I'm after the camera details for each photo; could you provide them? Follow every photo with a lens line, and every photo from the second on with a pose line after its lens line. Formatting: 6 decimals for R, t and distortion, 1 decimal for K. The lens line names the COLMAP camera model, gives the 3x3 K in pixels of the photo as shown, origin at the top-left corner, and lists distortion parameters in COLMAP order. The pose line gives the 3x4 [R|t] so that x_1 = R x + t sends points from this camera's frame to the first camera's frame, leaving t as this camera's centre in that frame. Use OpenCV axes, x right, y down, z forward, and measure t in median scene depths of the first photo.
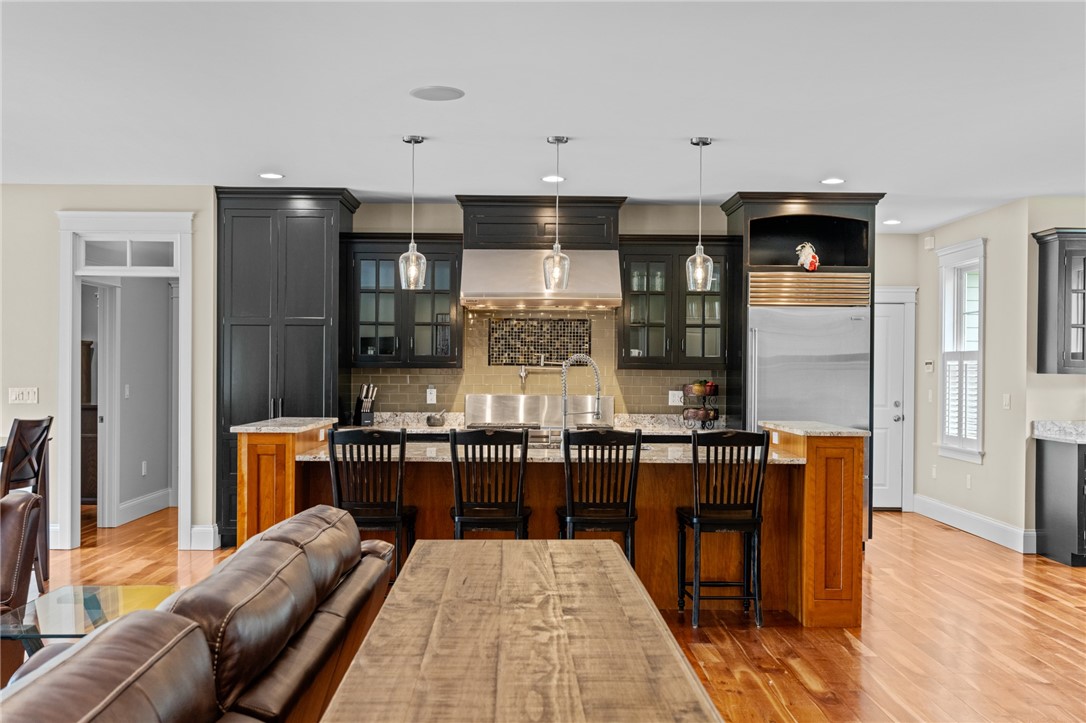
lens RADIAL K [[1051.4, 0, 534.6], [0, 1051.4, 378.9], [0, 0, 1]] dist [0.011316, 0.000000]
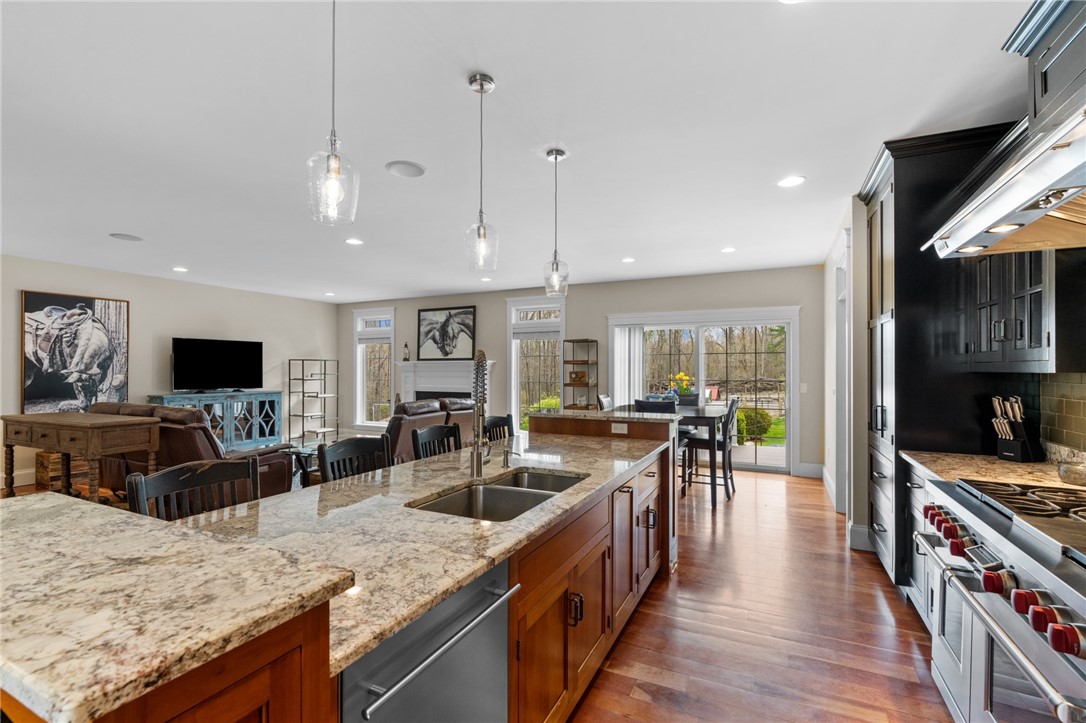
lens RADIAL K [[487.5, 0, 542.1], [0, 487.5, 367.1], [0, 0, 1]] dist [-0.013710, 0.004516]
pose [[-0.443363, -0.010576, -0.896280, 0.253175], [-0.012726, 0.999904, -0.005504, -0.008515], [0.896252, 0.008966, -0.443455, 0.927125]]
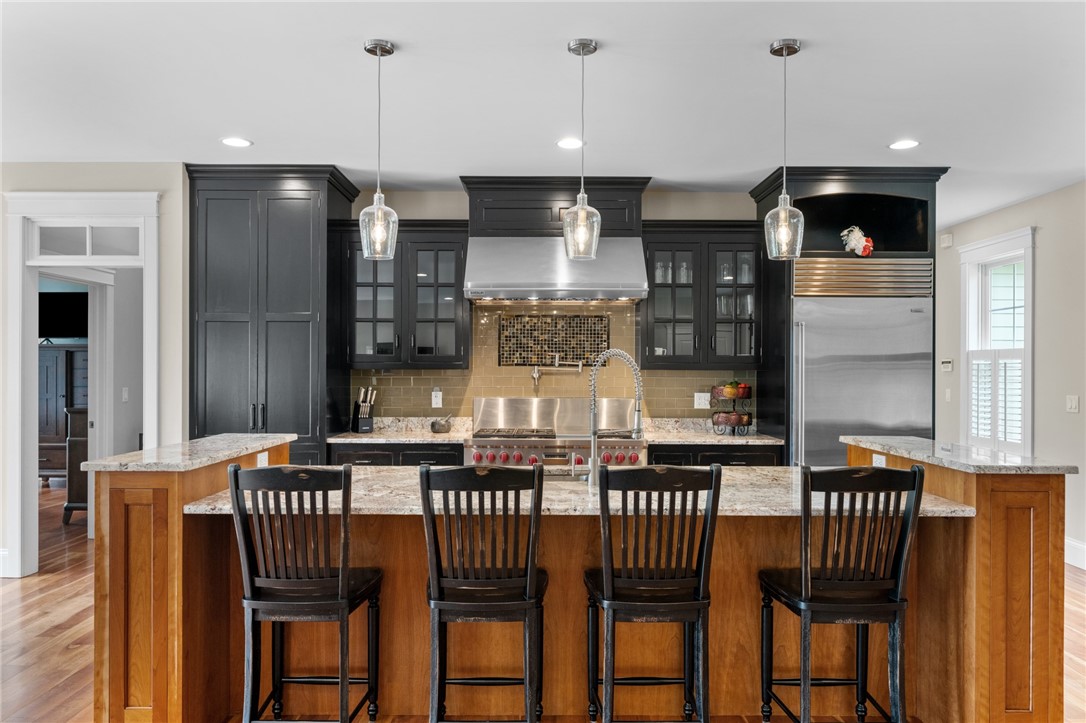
lens RADIAL K [[729.3, 0, 538.4], [0, 729.3, 368.8], [0, 0, 1]] dist [-0.000317, 0.002452]
pose [[0.999948, -0.003899, -0.009432, -0.003147], [0.003809, 0.999947, -0.009569, -0.004473], [0.009468, 0.009532, 0.999910, 0.391490]]
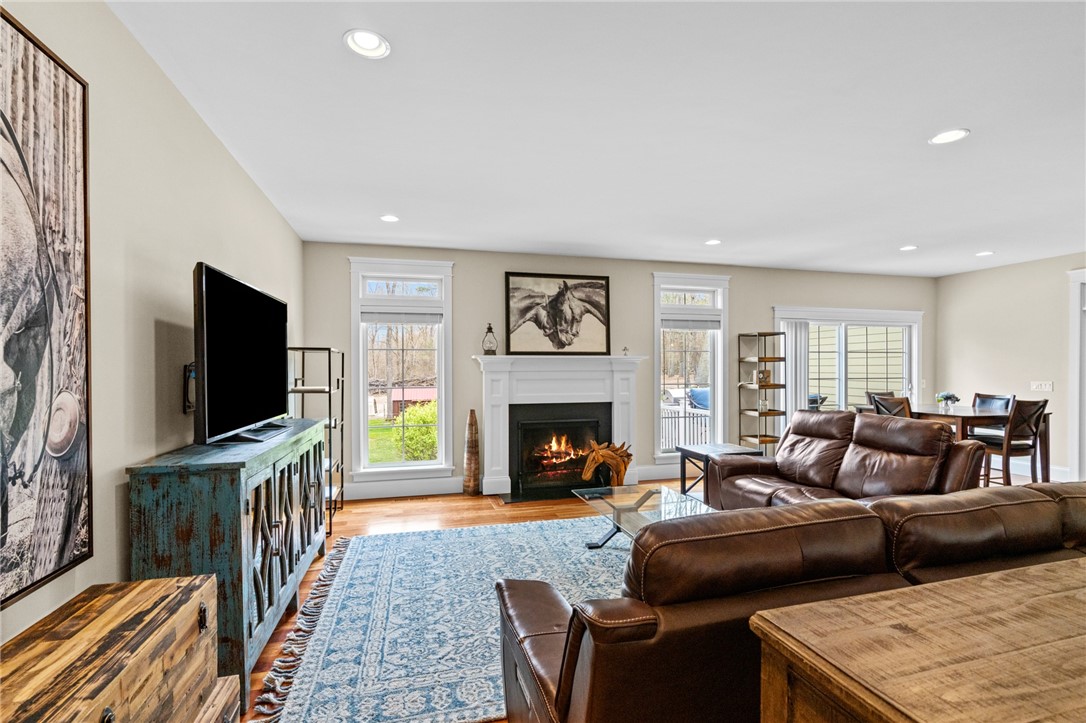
lens RADIAL K [[487.5, 0, 539.0], [0, 487.5, 371.9], [0, 0, 1]] dist [-0.013710, 0.004516]
pose [[0.243677, 0.000601, -0.969856, 0.059985], [-0.007173, 0.999974, -0.001182, -0.000349], [0.969830, 0.007245, 0.243675, 0.044734]]
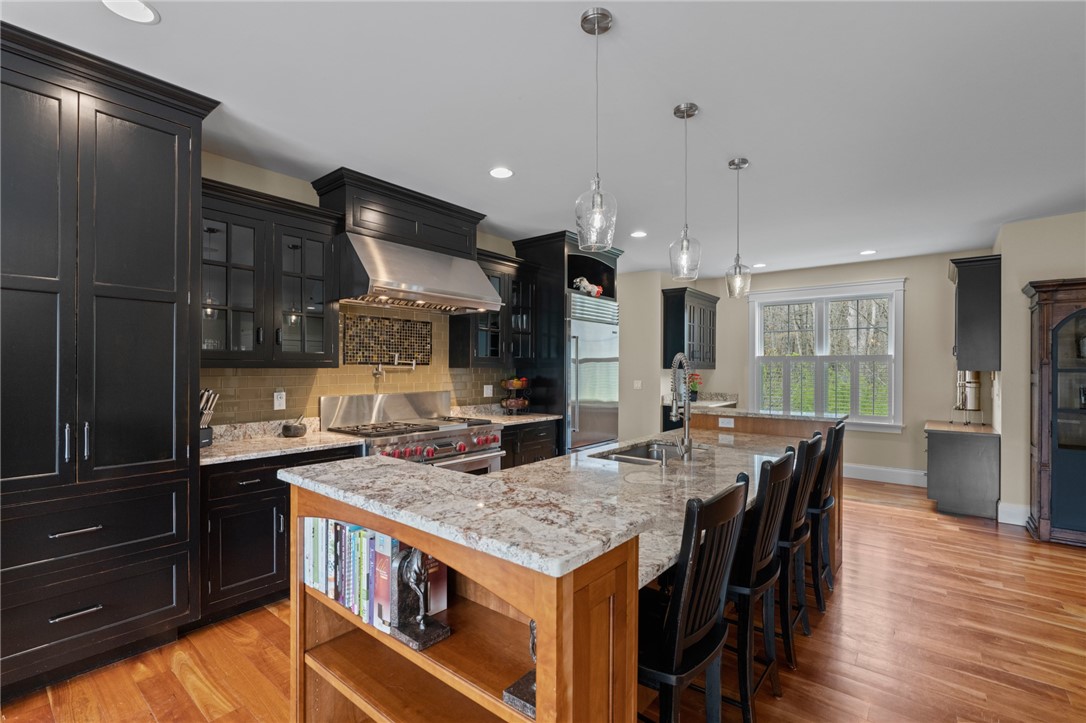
lens RADIAL K [[487.5, 0, 540.6], [0, 487.5, 360.7], [0, 0, 1]] dist [-0.013710, 0.004516]
pose [[0.645965, 0.004437, 0.763354, -0.283260], [0.009640, 0.999856, -0.013969, -0.009095], [-0.763306, 0.016382, 0.645830, 0.637447]]
